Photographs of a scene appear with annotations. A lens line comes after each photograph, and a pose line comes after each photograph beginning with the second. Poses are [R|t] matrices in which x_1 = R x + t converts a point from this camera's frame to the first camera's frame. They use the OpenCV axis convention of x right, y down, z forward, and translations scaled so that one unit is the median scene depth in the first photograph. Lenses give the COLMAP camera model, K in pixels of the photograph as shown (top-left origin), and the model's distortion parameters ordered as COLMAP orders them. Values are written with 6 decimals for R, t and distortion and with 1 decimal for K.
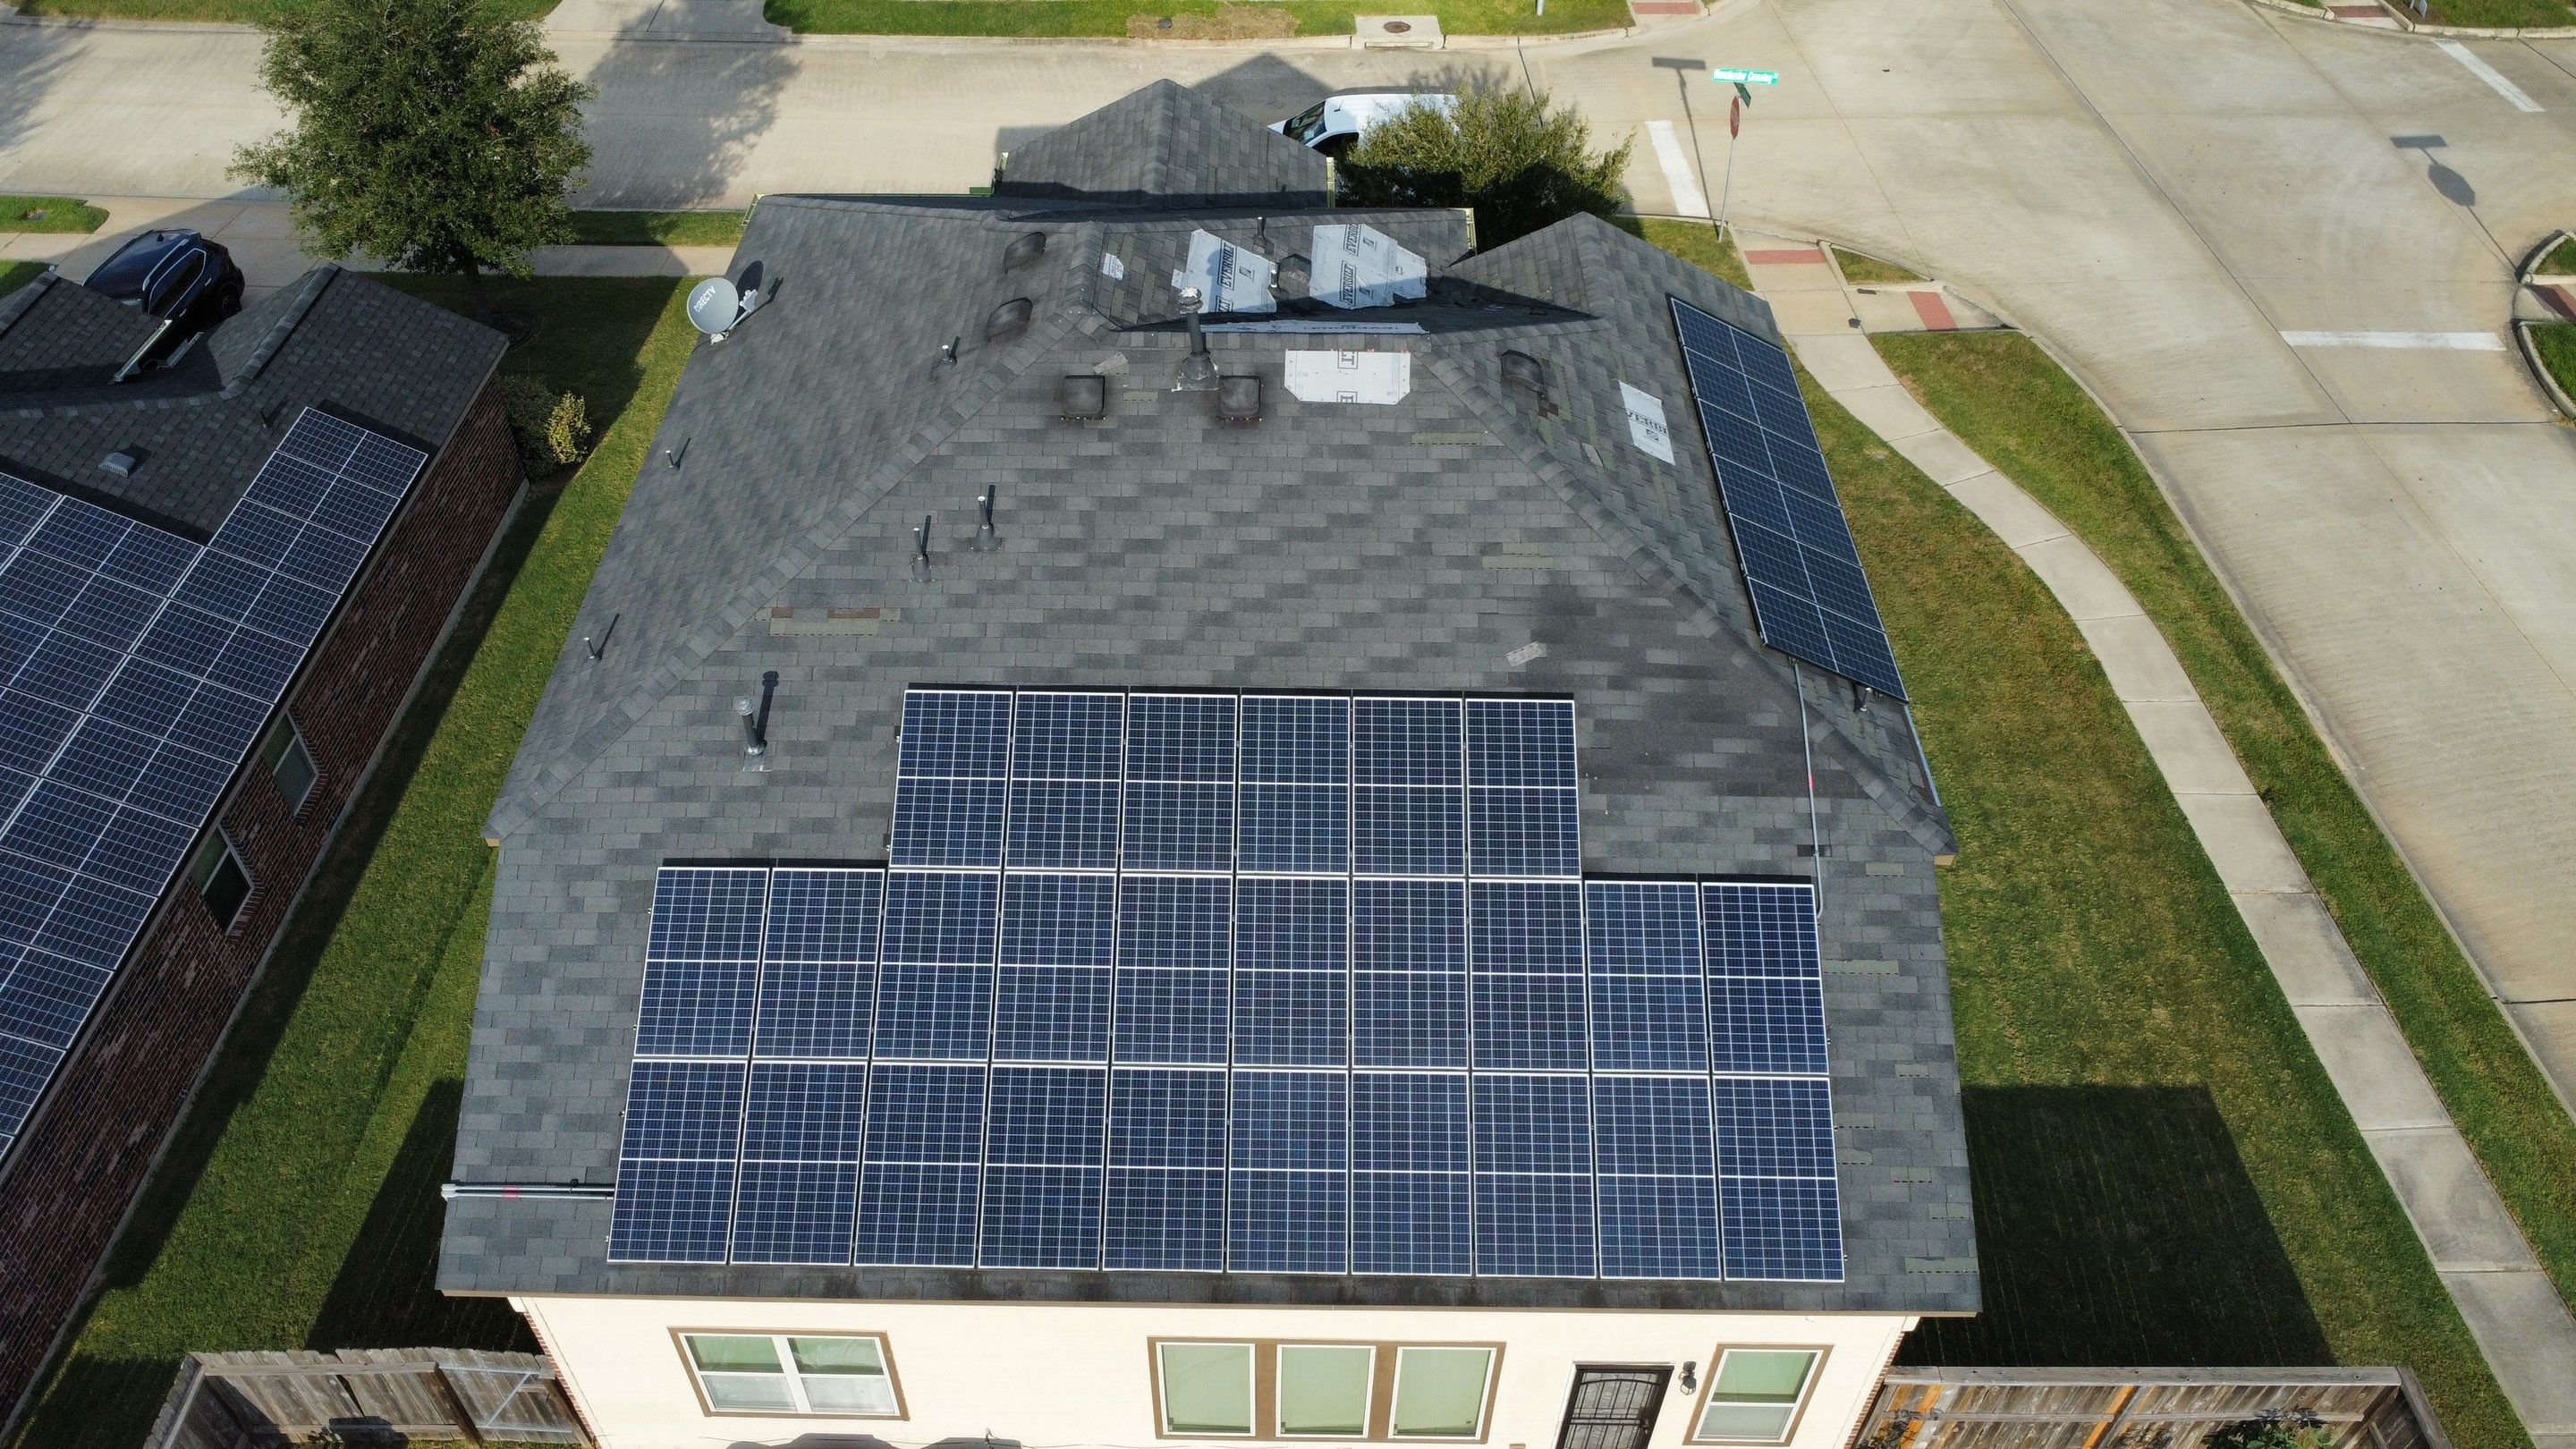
lens RADIAL K [[1879.7, 0, 1288.0], [0, 1879.7, 724.5], [0, 0, 1]] dist [-0.008305, -0.002820]
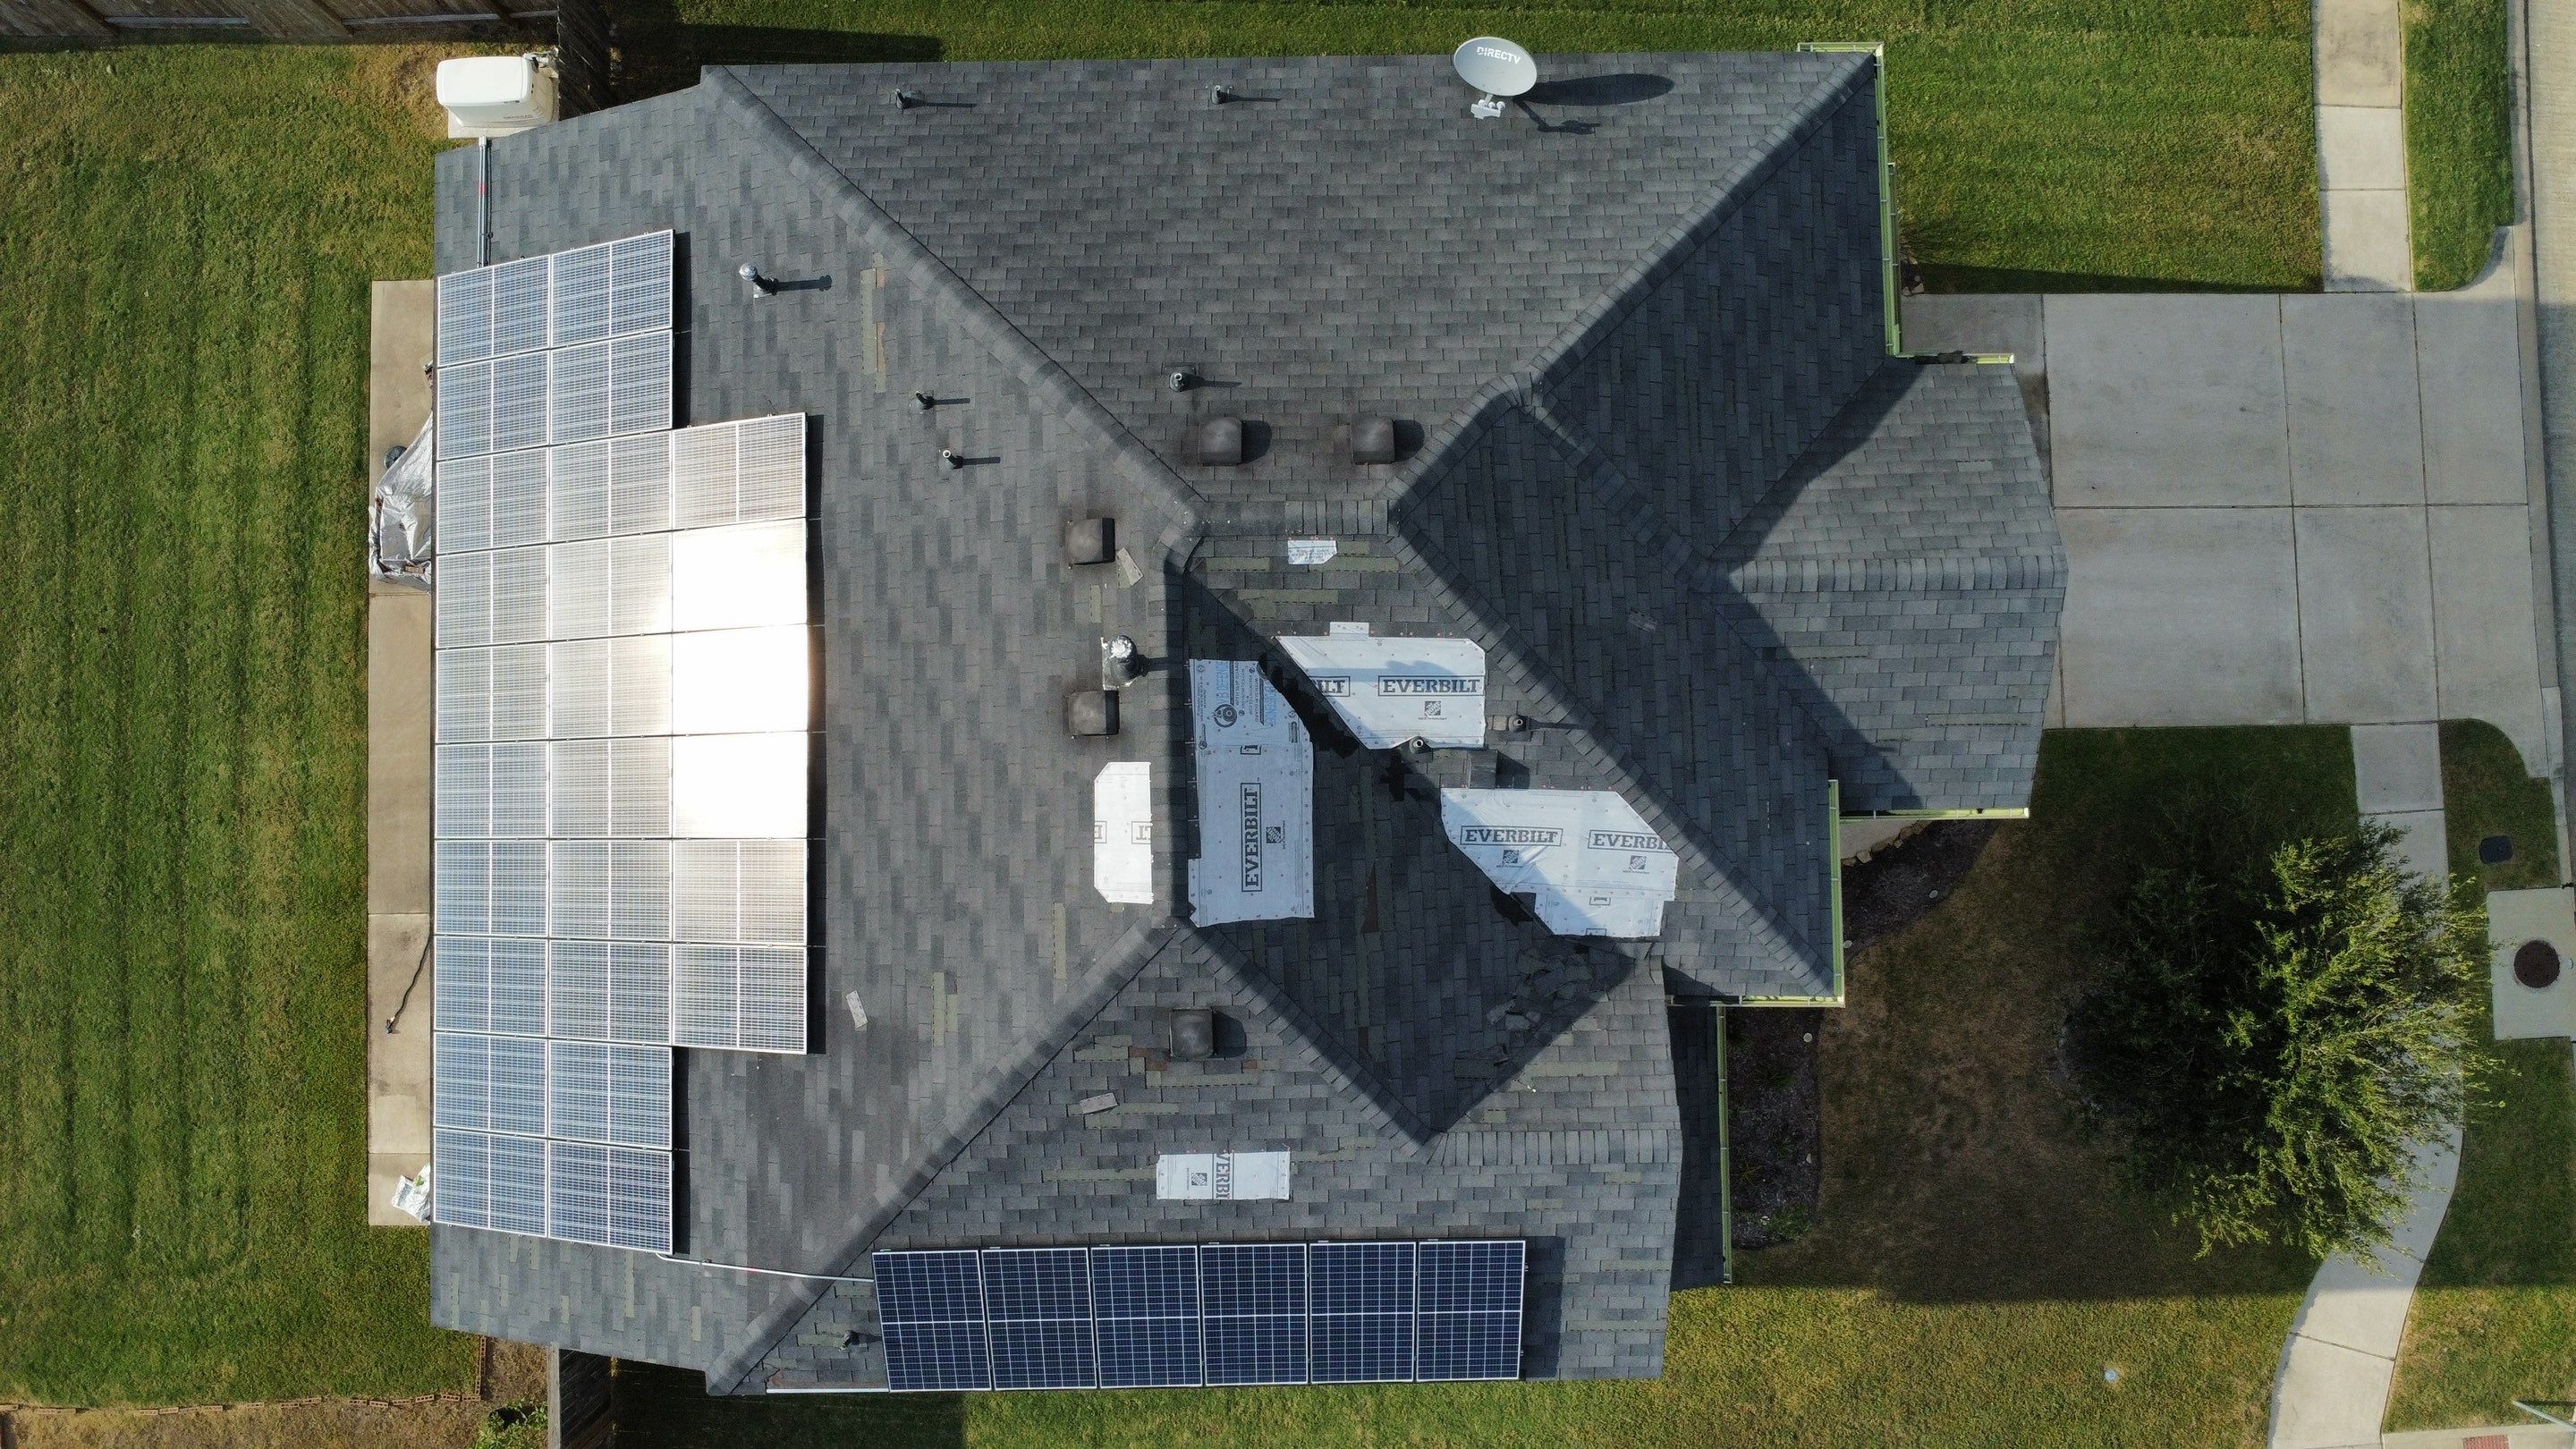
lens RADIAL K [[1879.7, 0, 1288.0], [0, 1879.7, 724.5], [0, 0, 1]] dist [-0.008305, -0.002820]
pose [[0.020414, 0.998340, -0.053852, 0.030321], [-0.684517, 0.053216, 0.727052, -0.892950], [0.728711, 0.022021, 0.684467, 0.447892]]
